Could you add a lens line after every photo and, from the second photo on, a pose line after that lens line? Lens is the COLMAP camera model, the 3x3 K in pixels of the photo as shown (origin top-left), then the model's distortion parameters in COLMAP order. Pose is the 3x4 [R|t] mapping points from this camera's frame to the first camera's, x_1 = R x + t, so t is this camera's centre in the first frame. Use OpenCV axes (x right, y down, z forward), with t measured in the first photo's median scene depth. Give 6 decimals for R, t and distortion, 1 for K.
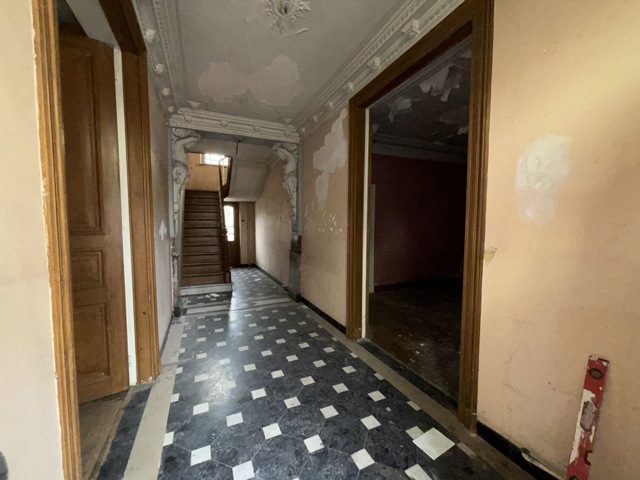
lens RADIAL K [[259.2, 0, 322.4], [0, 259.2, 236.0], [0, 0, 1]] dist [-0.001914, 0.000956]
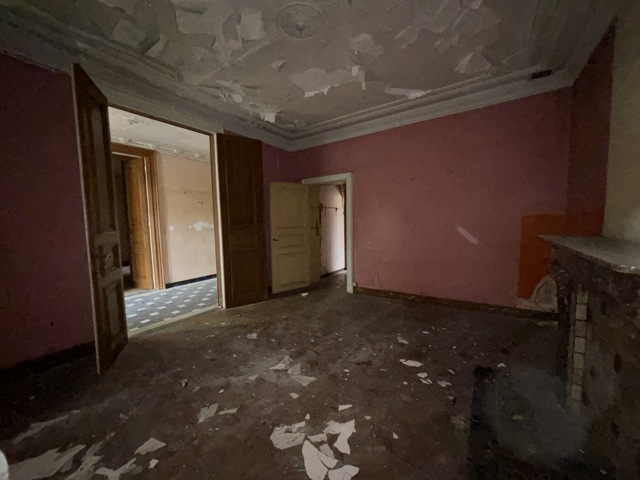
lens RADIAL K [[259.2, 0, 322.4], [0, 259.2, 236.0], [0, 0, 1]] dist [-0.001914, 0.000956]
pose [[0.529318, 0.039832, -0.847488, 1.534935], [-0.013191, 0.999163, 0.038722, -0.024073], [0.848321, -0.009317, 0.529400, 0.739035]]
